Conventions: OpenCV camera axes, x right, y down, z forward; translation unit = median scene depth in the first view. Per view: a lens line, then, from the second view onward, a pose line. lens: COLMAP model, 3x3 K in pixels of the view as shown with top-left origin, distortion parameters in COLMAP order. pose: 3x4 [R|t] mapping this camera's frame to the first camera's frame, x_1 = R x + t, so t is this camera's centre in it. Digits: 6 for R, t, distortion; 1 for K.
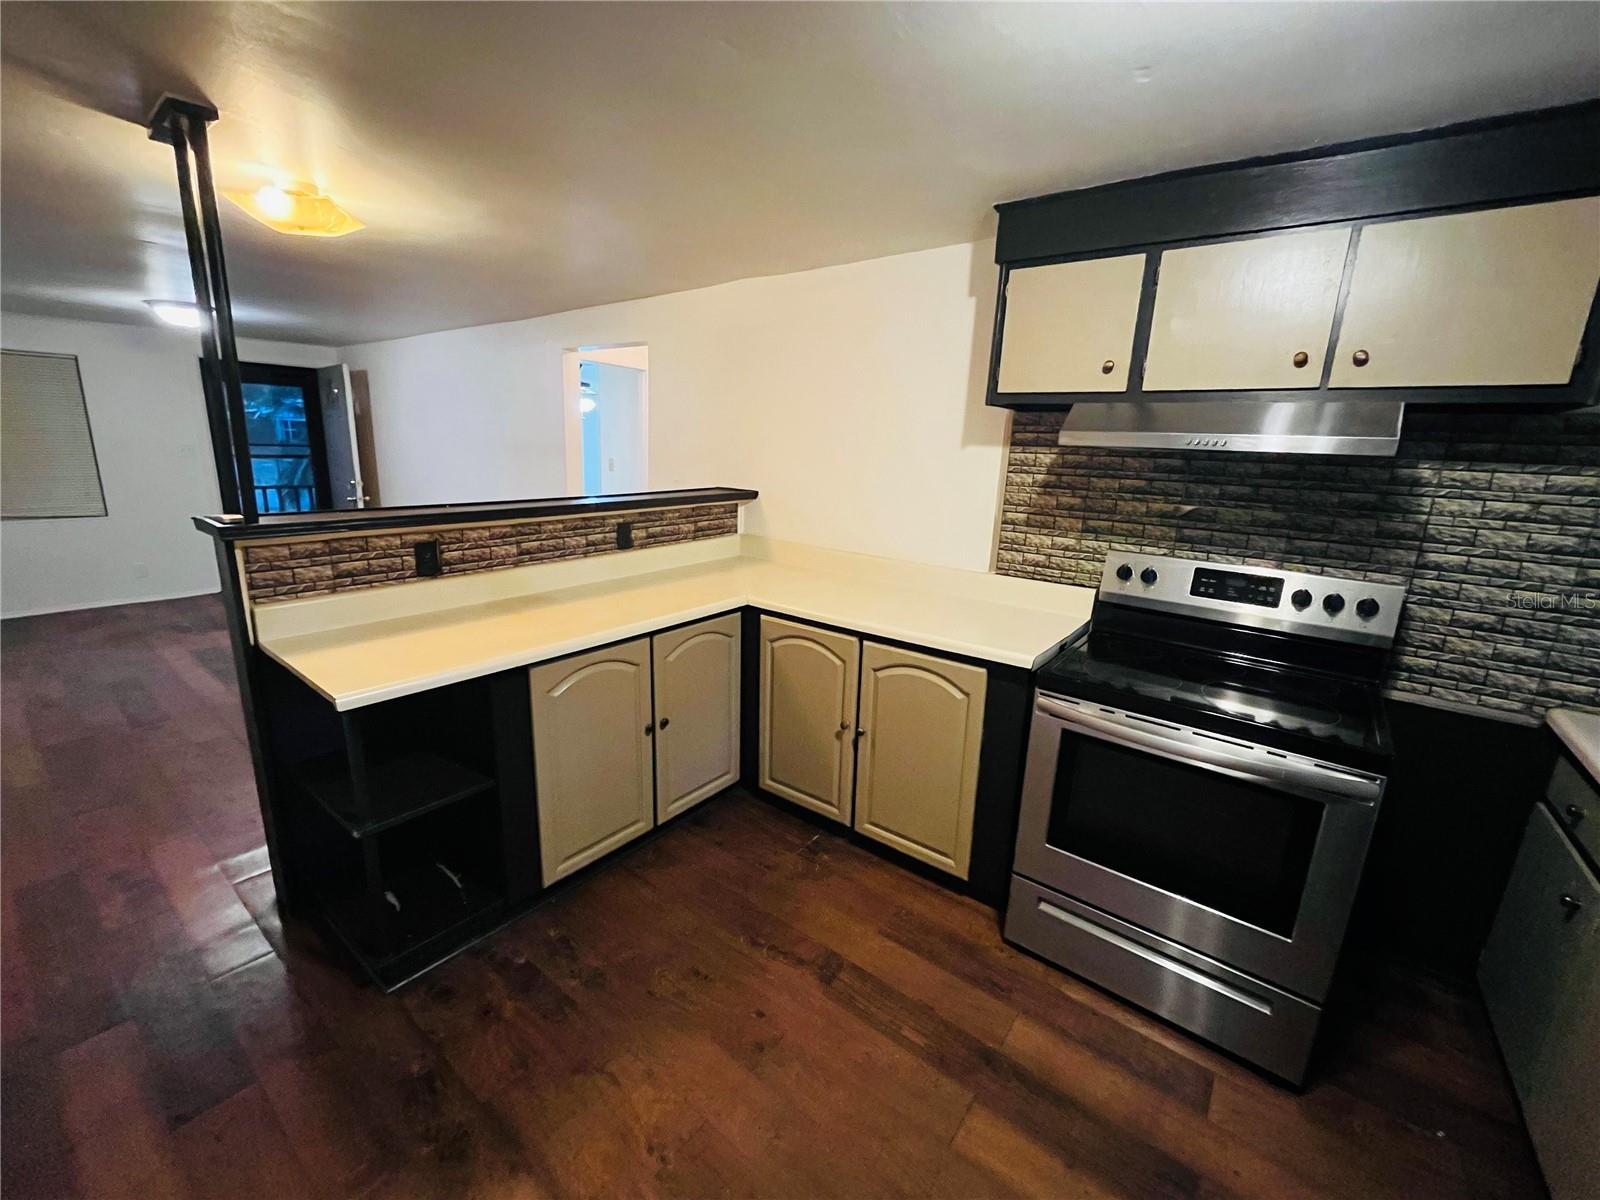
lens RADIAL K [[652.0, 0, 791.9], [0, 652.0, 600.7], [0, 0, 1]] dist [0.000453, -0.000124]
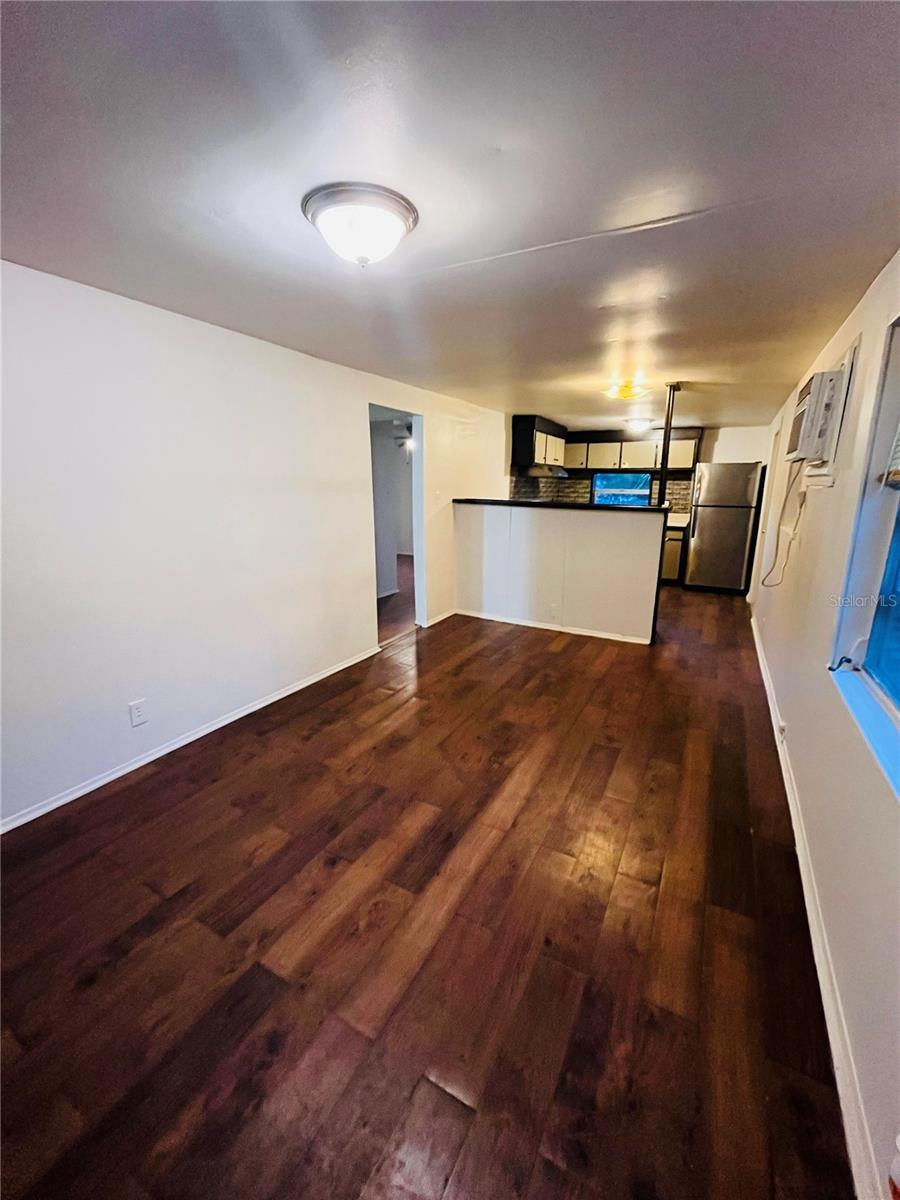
lens RADIAL K [[489.0, 0, 454.9], [0, 489.0, 599.4], [0, 0, 1]] dist [0.000453, -0.000124]
pose [[-0.174545, -0.264656, 0.948415, -2.342575], [0.211767, 0.930571, 0.298650, -0.485746], [-0.961607, 0.252971, -0.106381, 1.807861]]
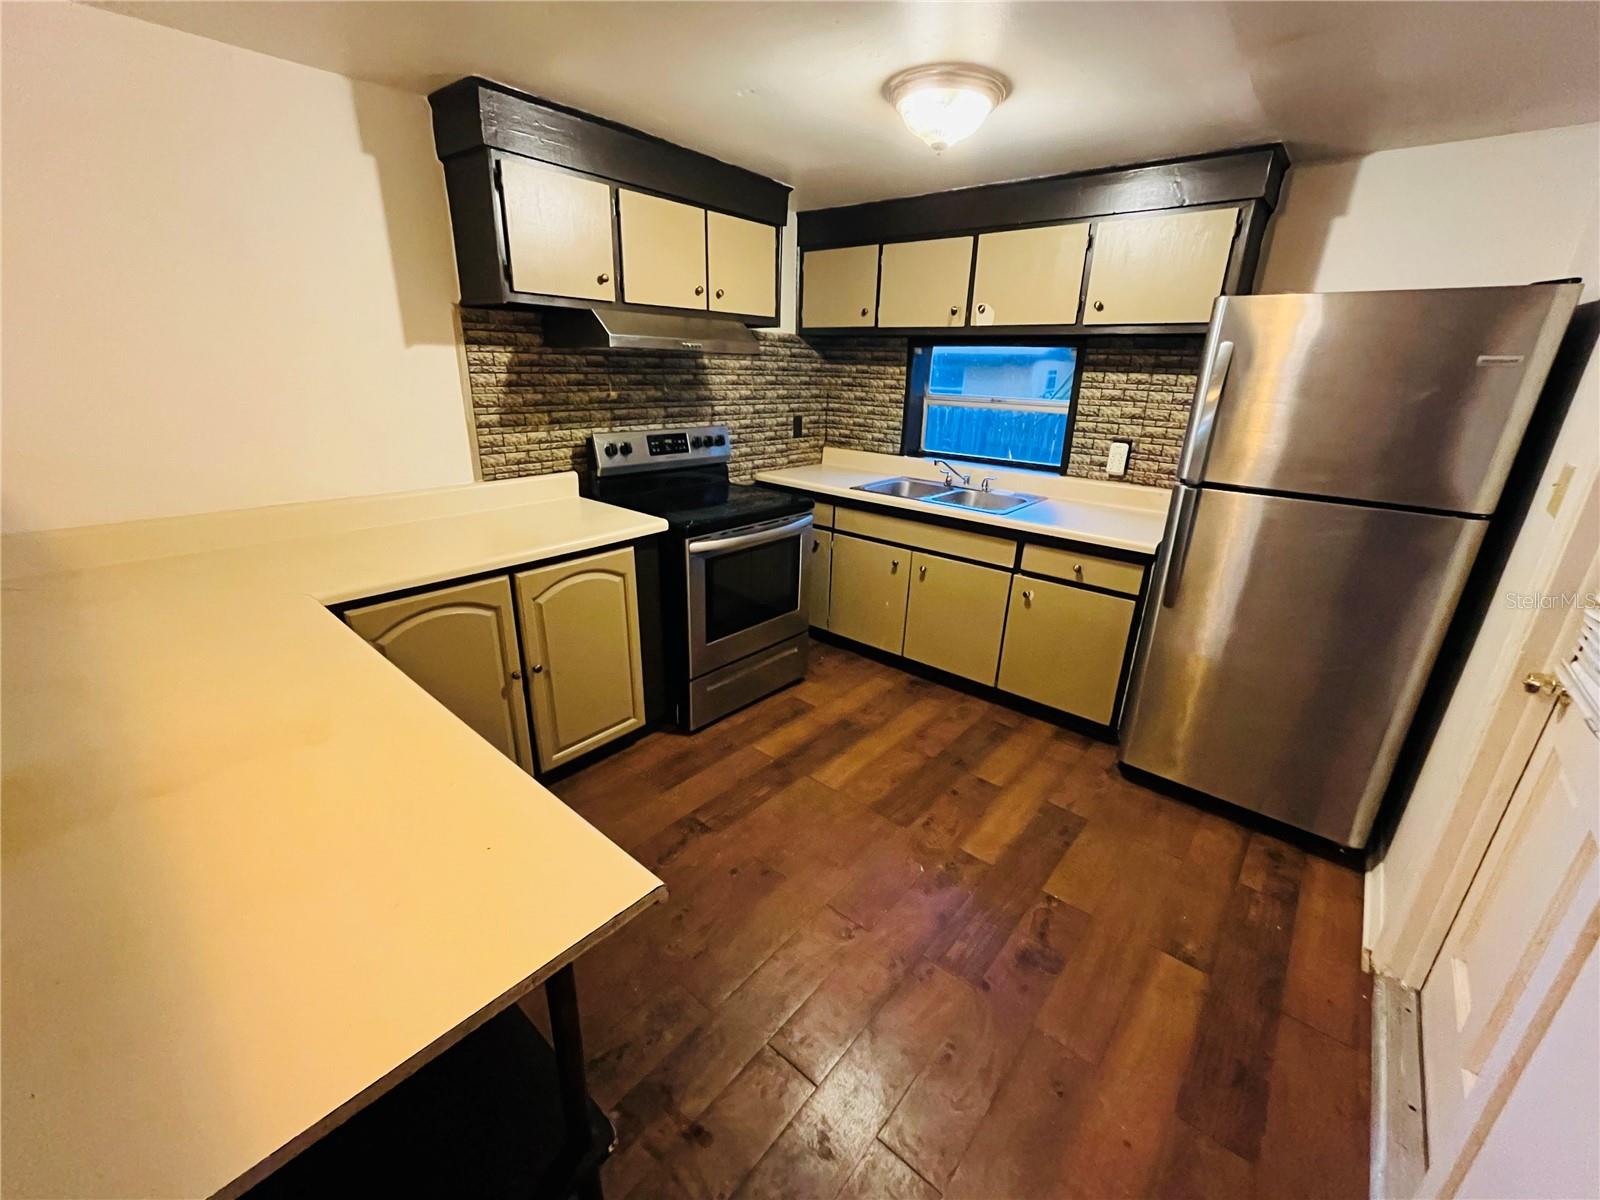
lens RADIAL K [[652.0, 0, 799.9], [0, 652.0, 597.0], [0, 0, 1]] dist [0.000453, -0.000124]
pose [[0.035952, -0.373876, 0.926782, -0.702822], [0.206681, 0.910113, 0.359134, -0.149603], [-0.977748, 0.178636, 0.109994, 0.507028]]
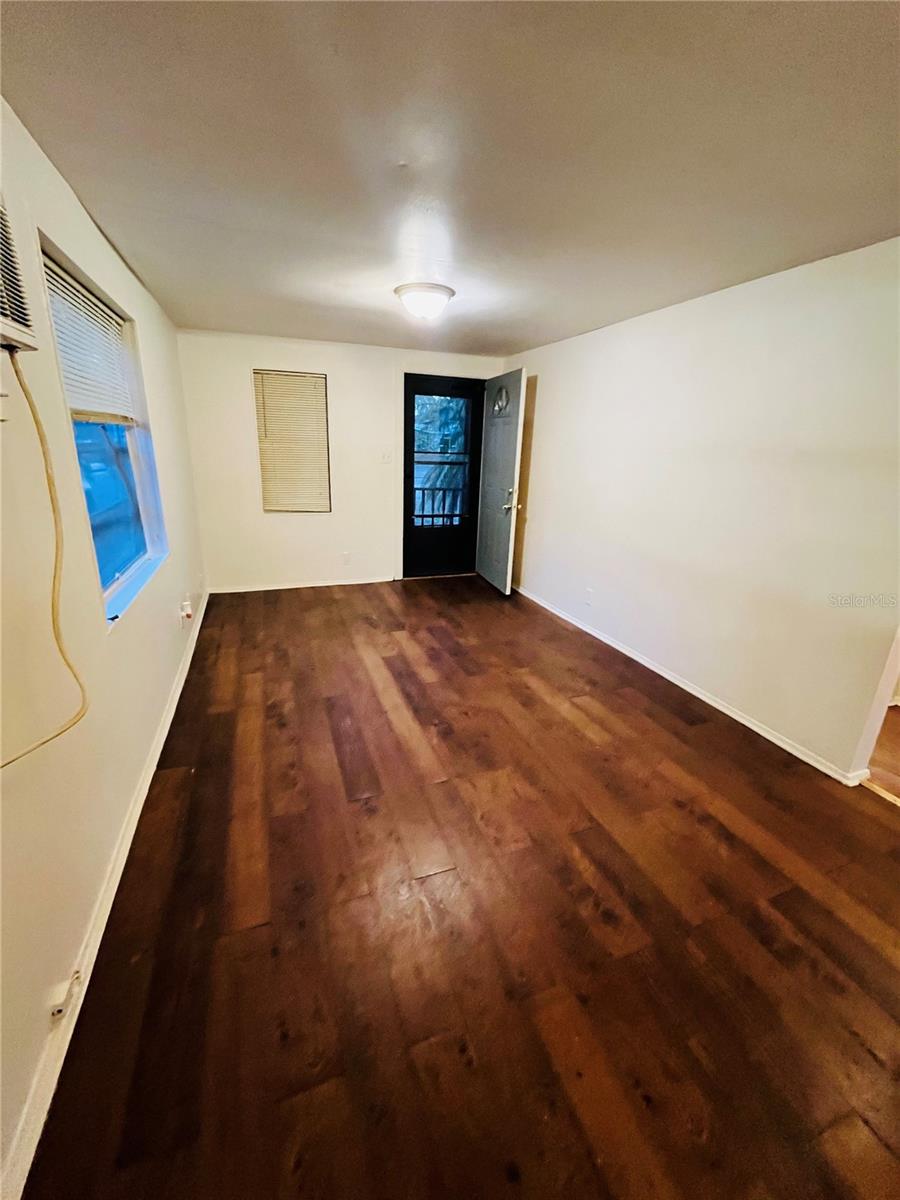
lens RADIAL K [[489.0, 0, 453.8], [0, 489.0, 595.6], [0, 0, 1]] dist [0.000453, -0.000124]
pose [[0.859075, 0.142522, -0.491607, -0.950977], [-0.118944, 0.989746, 0.079087, -0.187563], [0.497838, -0.009468, 0.867218, 0.804119]]
